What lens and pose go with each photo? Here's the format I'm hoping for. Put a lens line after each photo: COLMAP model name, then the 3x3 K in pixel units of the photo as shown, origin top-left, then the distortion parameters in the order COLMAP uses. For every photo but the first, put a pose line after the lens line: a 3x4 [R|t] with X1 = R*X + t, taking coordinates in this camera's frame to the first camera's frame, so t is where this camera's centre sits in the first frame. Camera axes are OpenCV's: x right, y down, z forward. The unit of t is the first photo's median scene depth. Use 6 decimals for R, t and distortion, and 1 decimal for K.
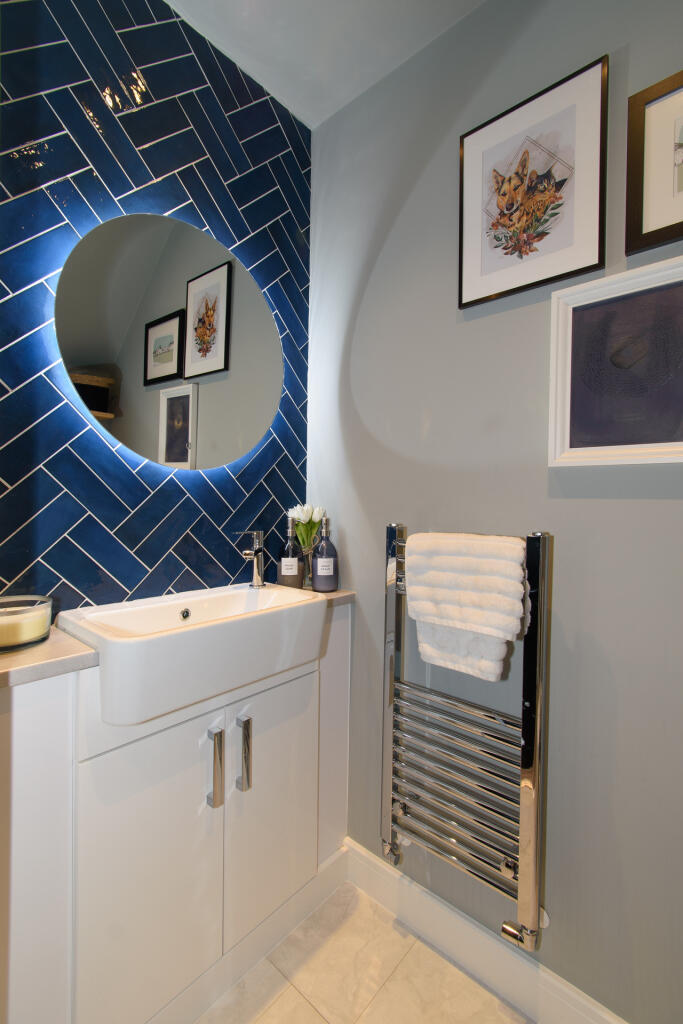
lens RADIAL K [[448.8, 0, 340.9], [0, 448.8, 507.1], [0, 0, 1]] dist [0.001271, -0.000450]
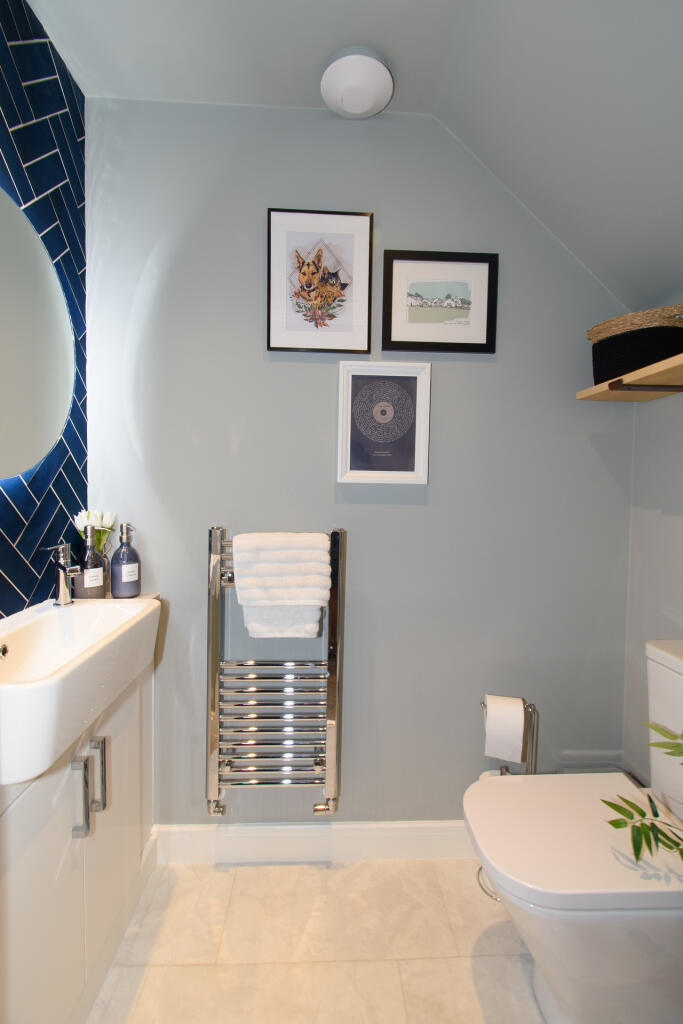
lens RADIAL K [[448.8, 0, 340.9], [0, 448.8, 507.1], [0, 0, 1]] dist [0.001271, -0.000450]
pose [[0.723782, -0.035480, 0.689116, -0.494009], [0.005324, 0.998935, 0.045839, -0.072436], [-0.690008, -0.029509, 0.723200, -0.048253]]
